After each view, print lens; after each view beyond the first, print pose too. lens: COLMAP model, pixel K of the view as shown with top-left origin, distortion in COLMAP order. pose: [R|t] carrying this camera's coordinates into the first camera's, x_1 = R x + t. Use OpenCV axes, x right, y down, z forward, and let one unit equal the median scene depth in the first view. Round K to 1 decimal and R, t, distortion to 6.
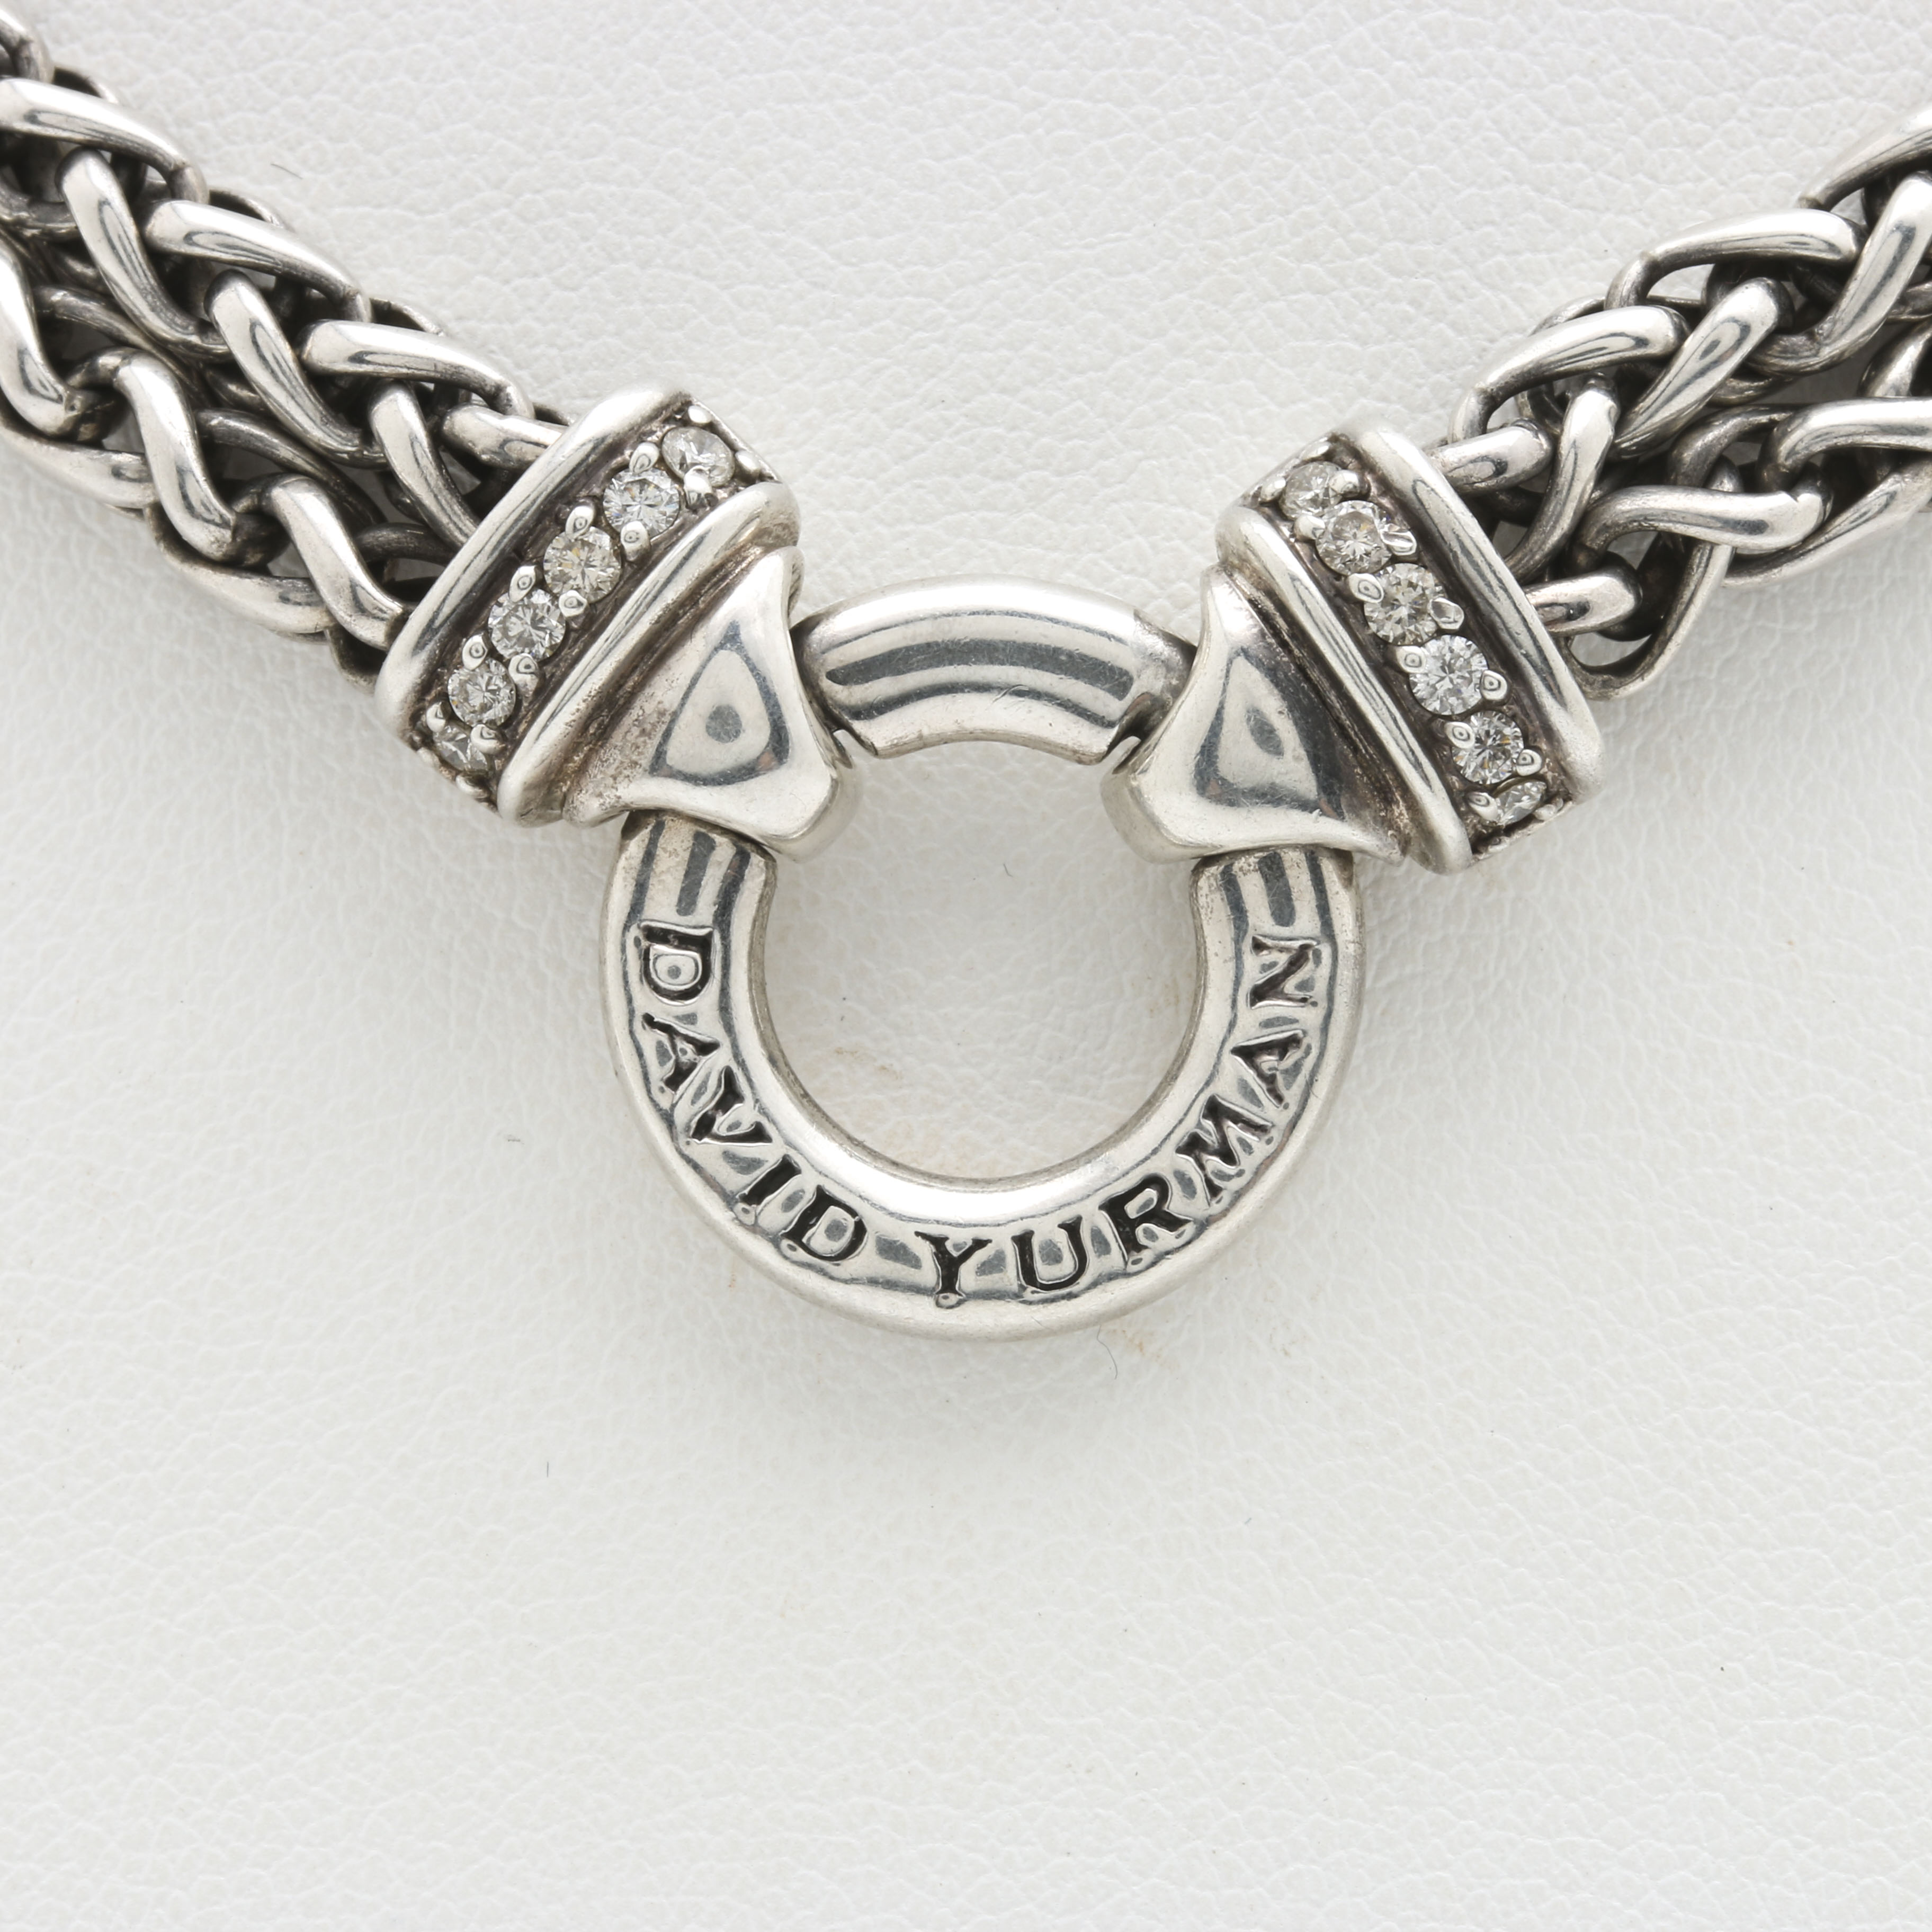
lens RADIAL K [[11249.0, 0, 966.0], [0, 11249.0, 966.0], [0, 0, 1]] dist [-0.063133, -7.841441]
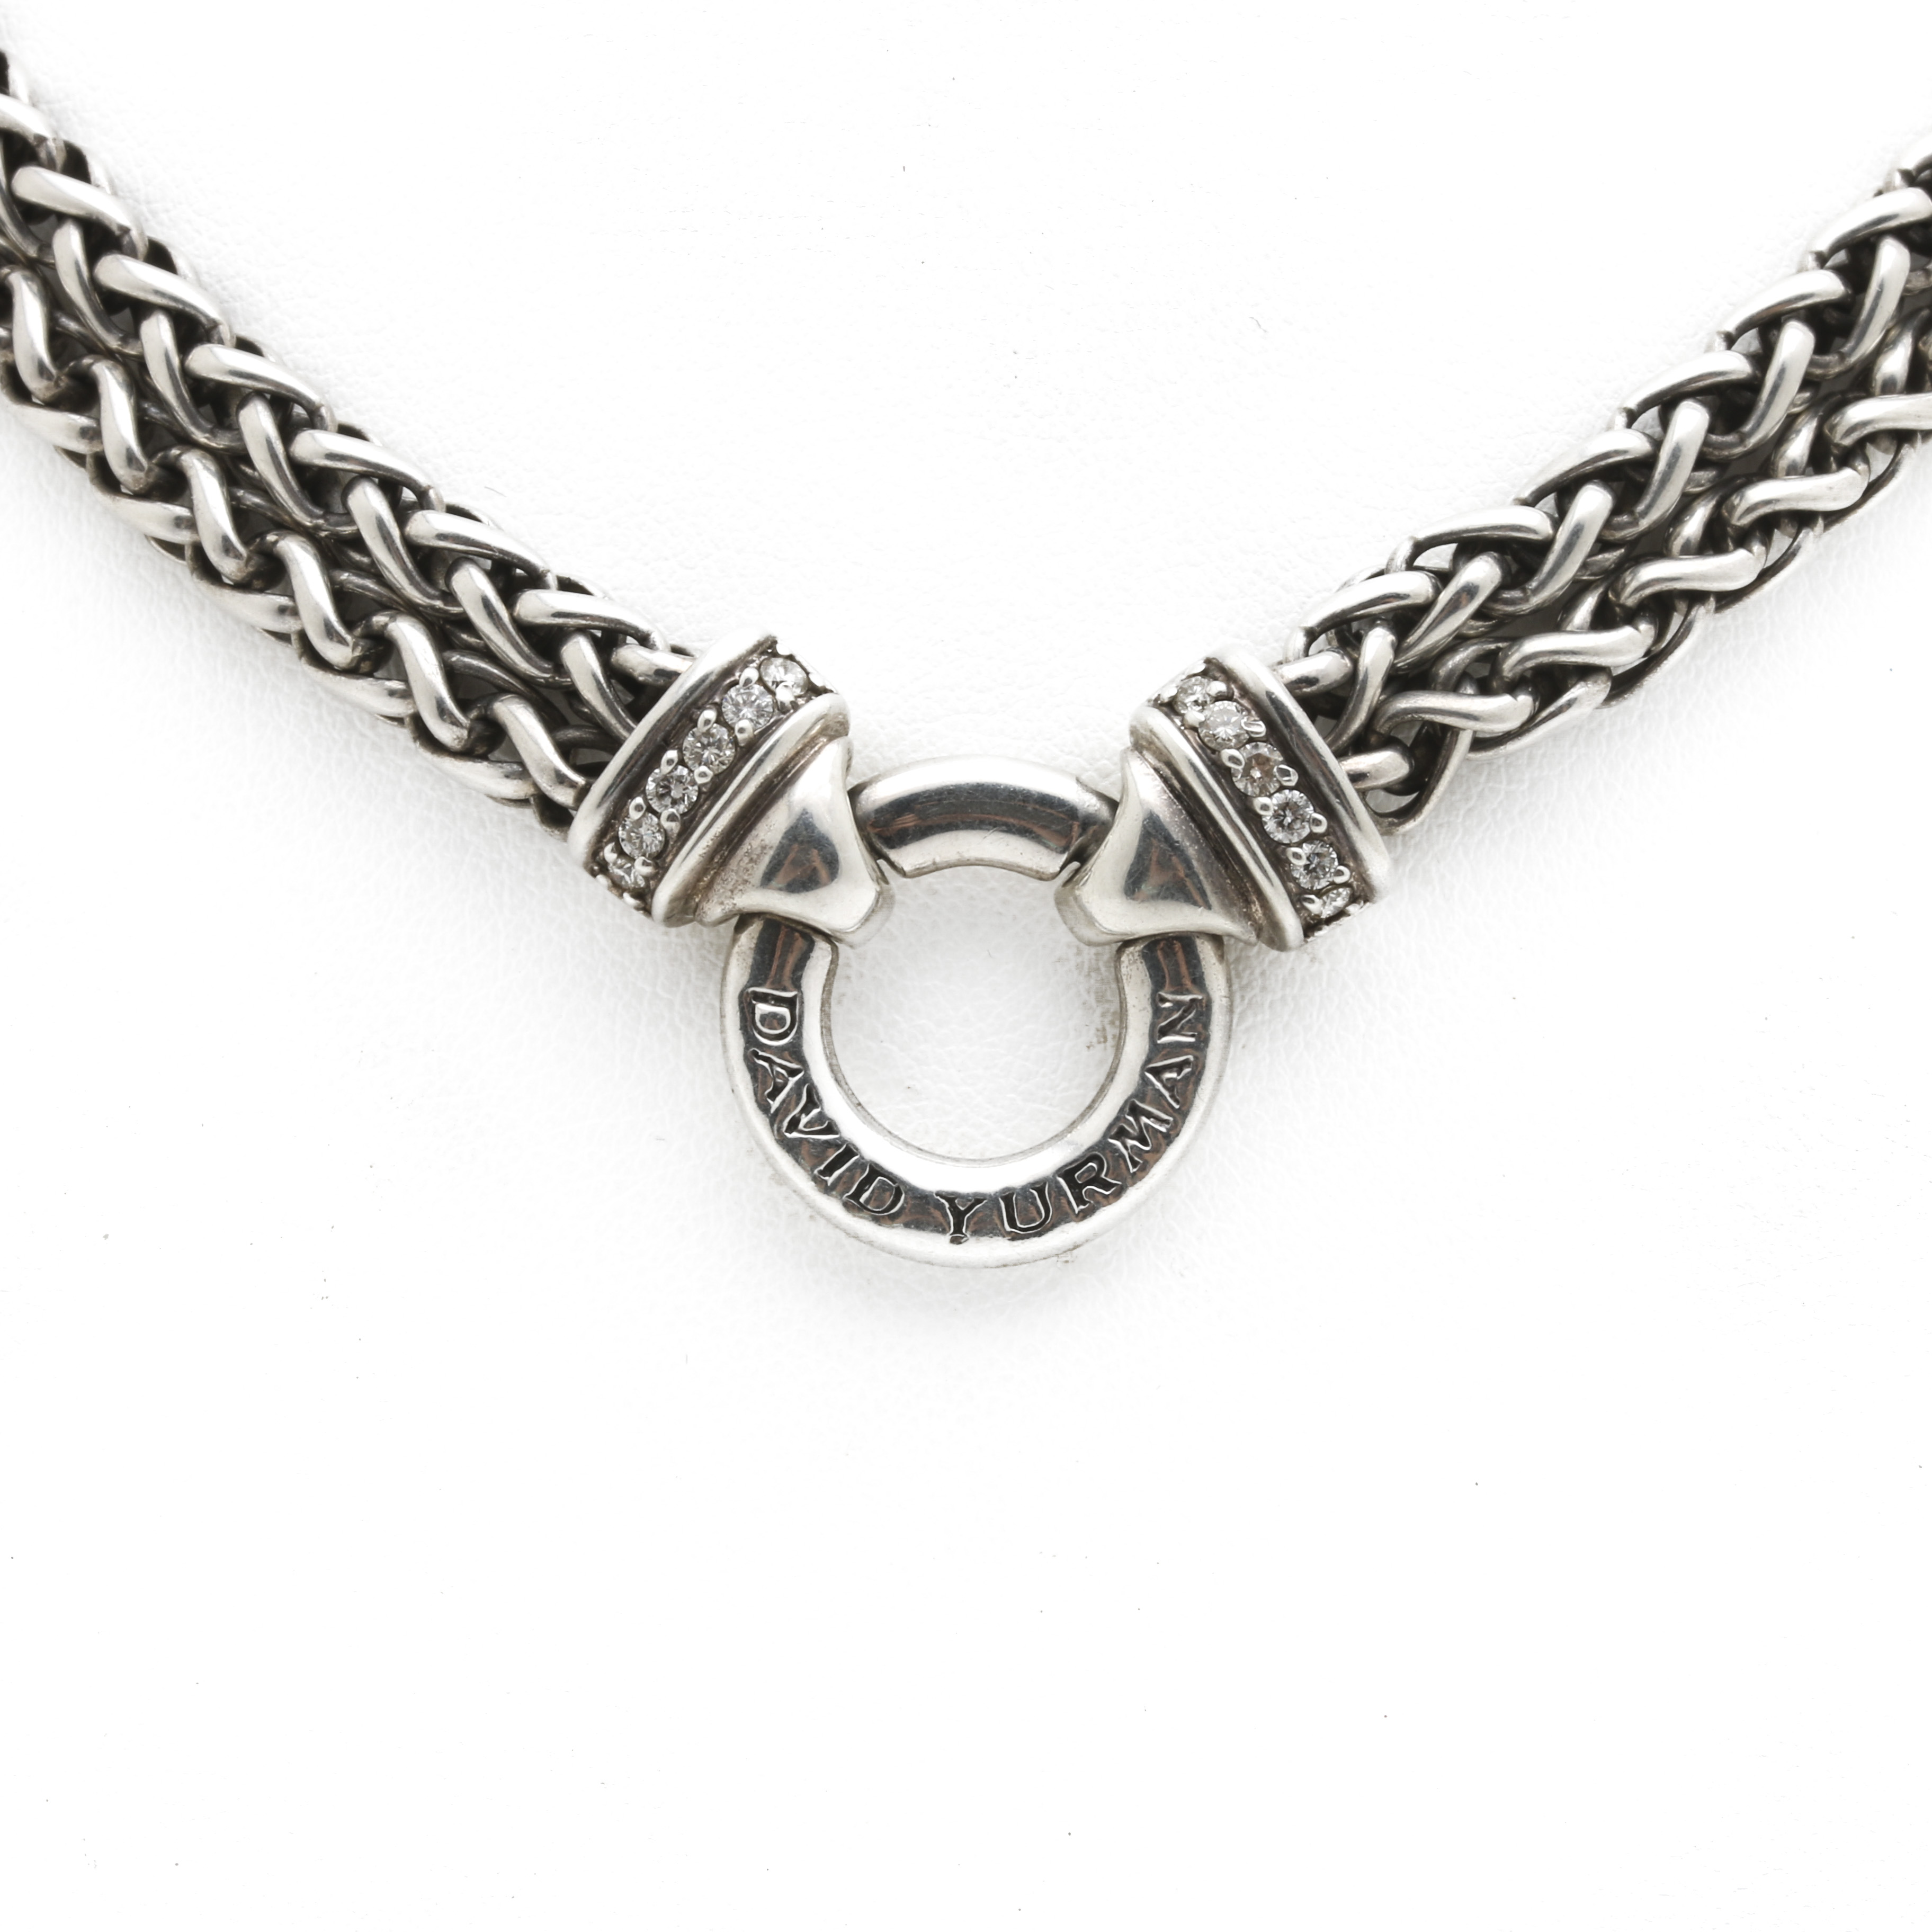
lens RADIAL K [[9668.3, 0, 966.0], [0, 9668.3, 966.0], [0, 0, 1]] dist [-0.071195, -1.872903]
pose [[0.999297, -0.010757, 0.035921, -0.045657], [0.011965, 0.999364, -0.033587, 0.036140], [-0.035537, 0.033993, 0.998790, -0.280177]]
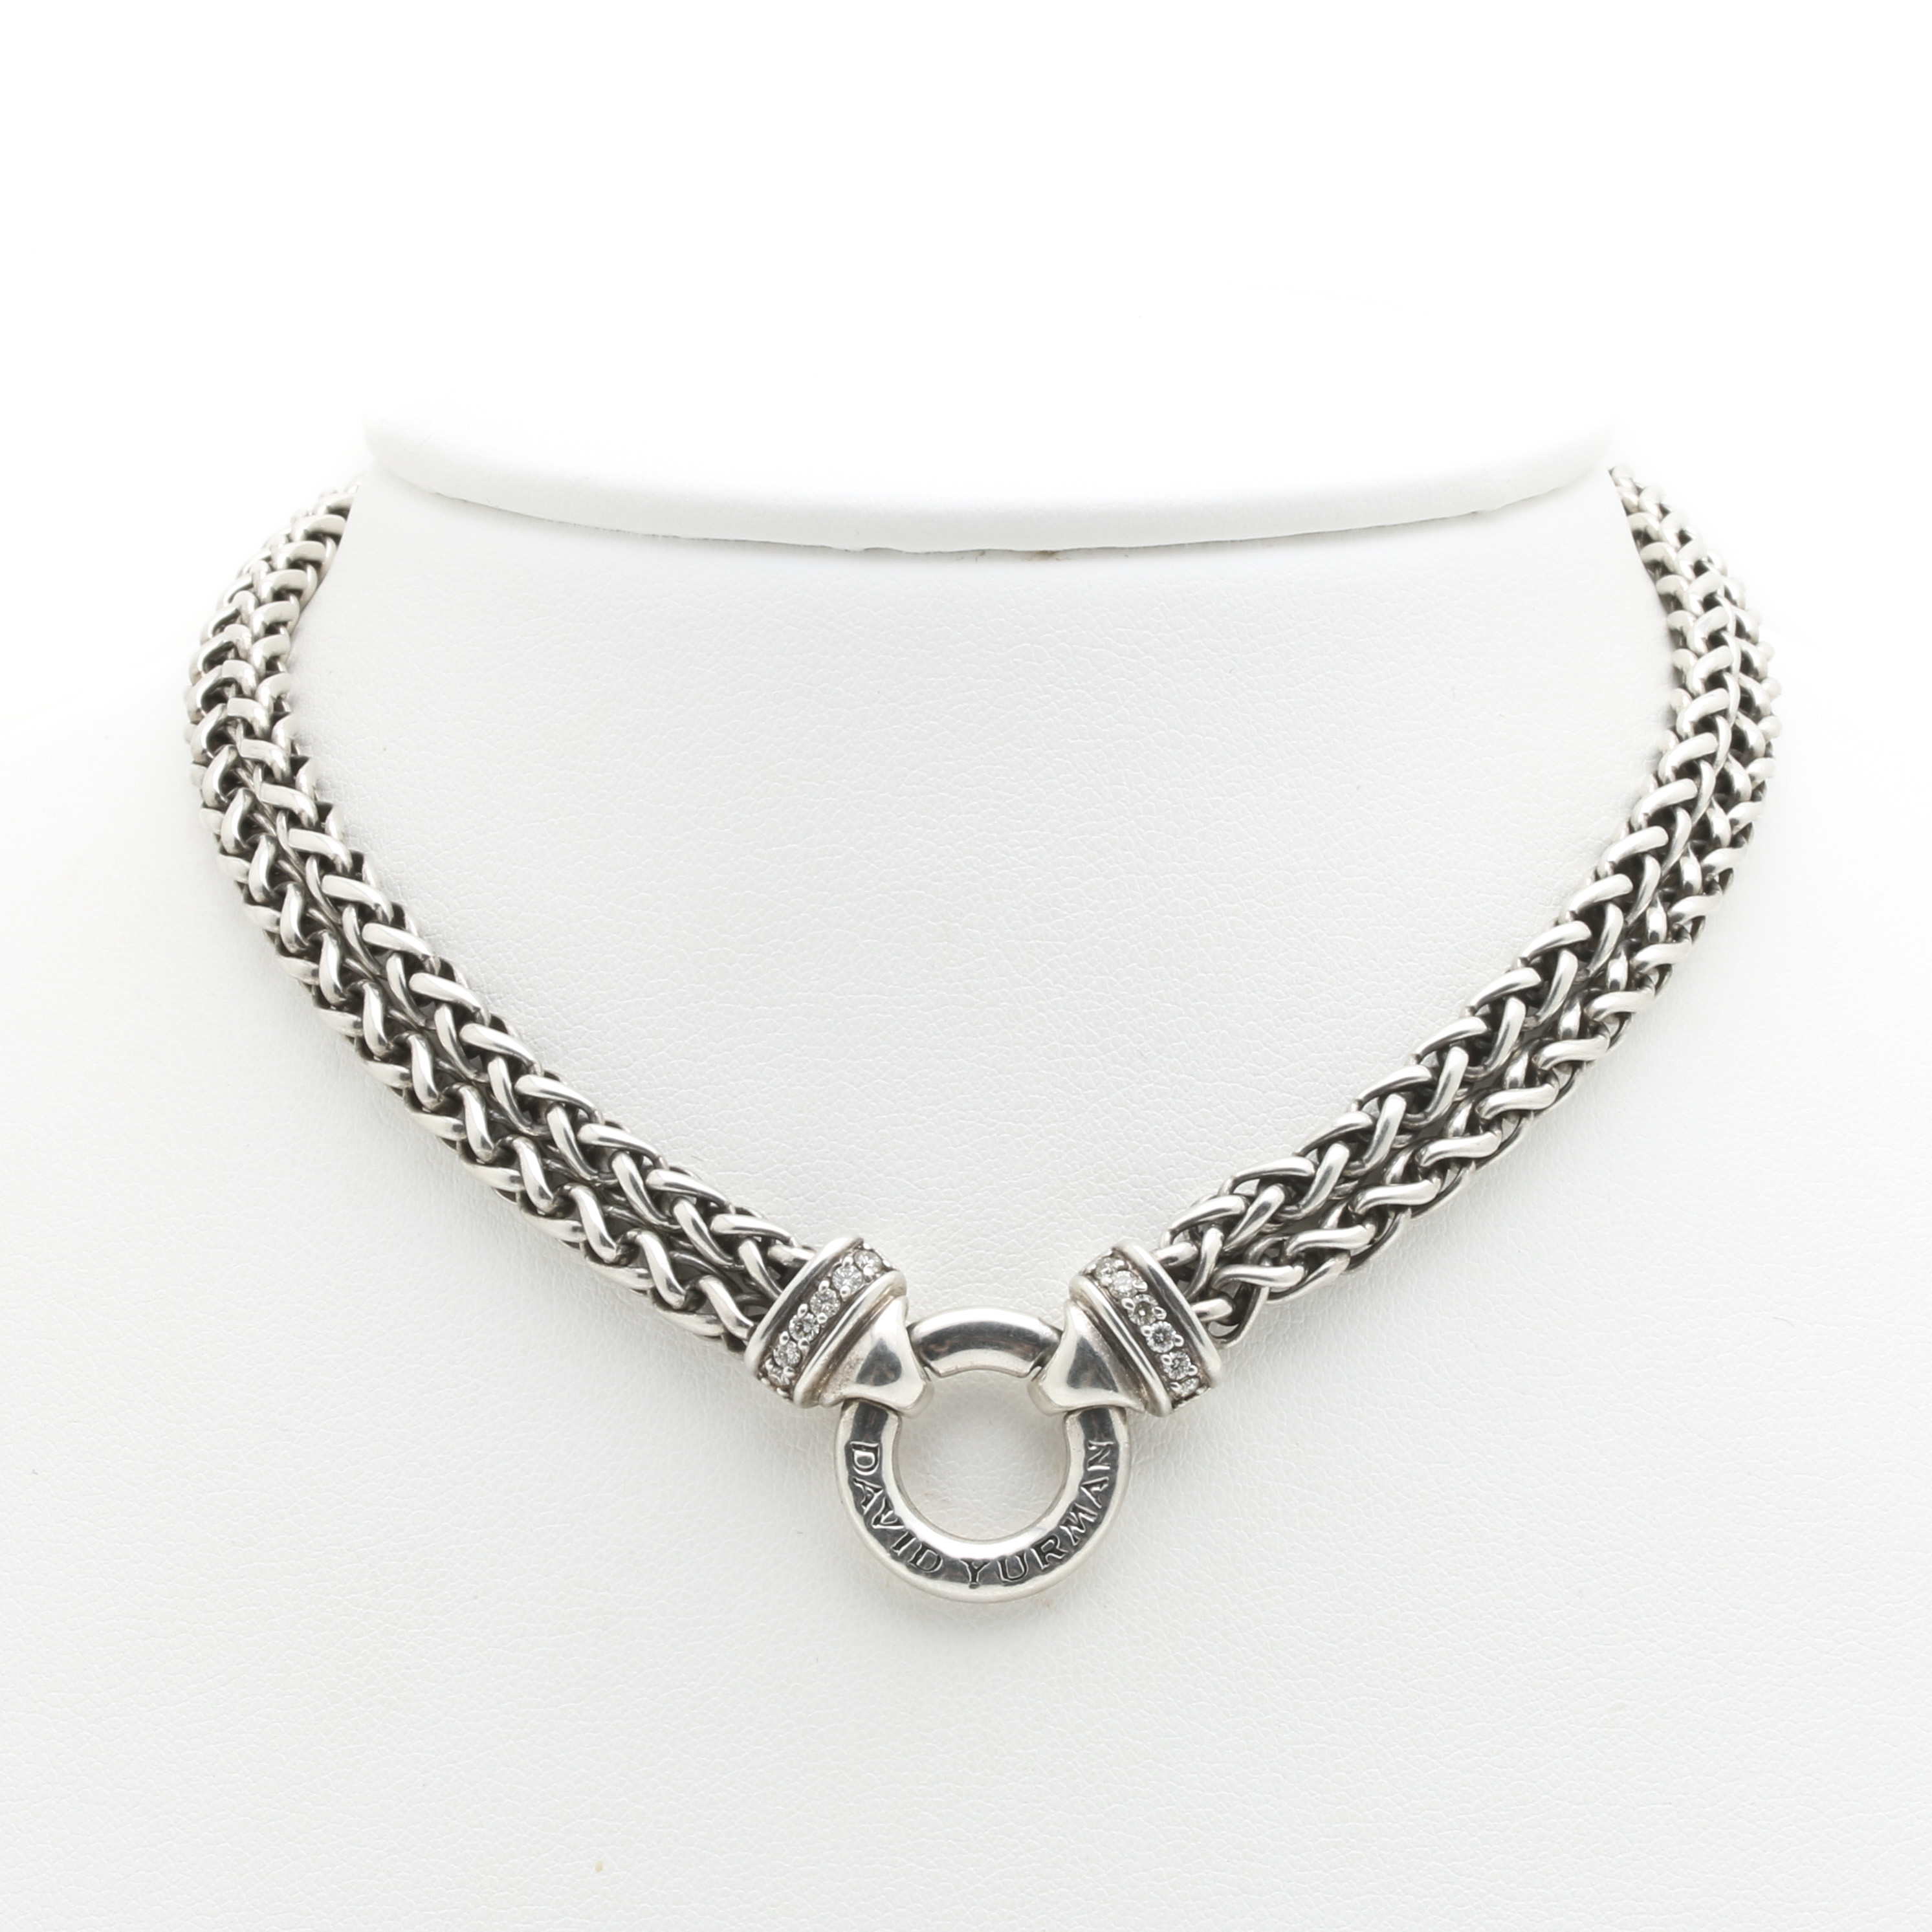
lens RADIAL K [[9668.3, 0, 966.0], [0, 9668.3, 966.0], [0, 0, 1]] dist [-0.071195, -1.872903]
pose [[0.999236, -0.023904, 0.030920, -0.067506], [0.027293, 0.993072, -0.114291, 0.139799], [-0.027974, 0.115048, 0.992966, -1.196825]]
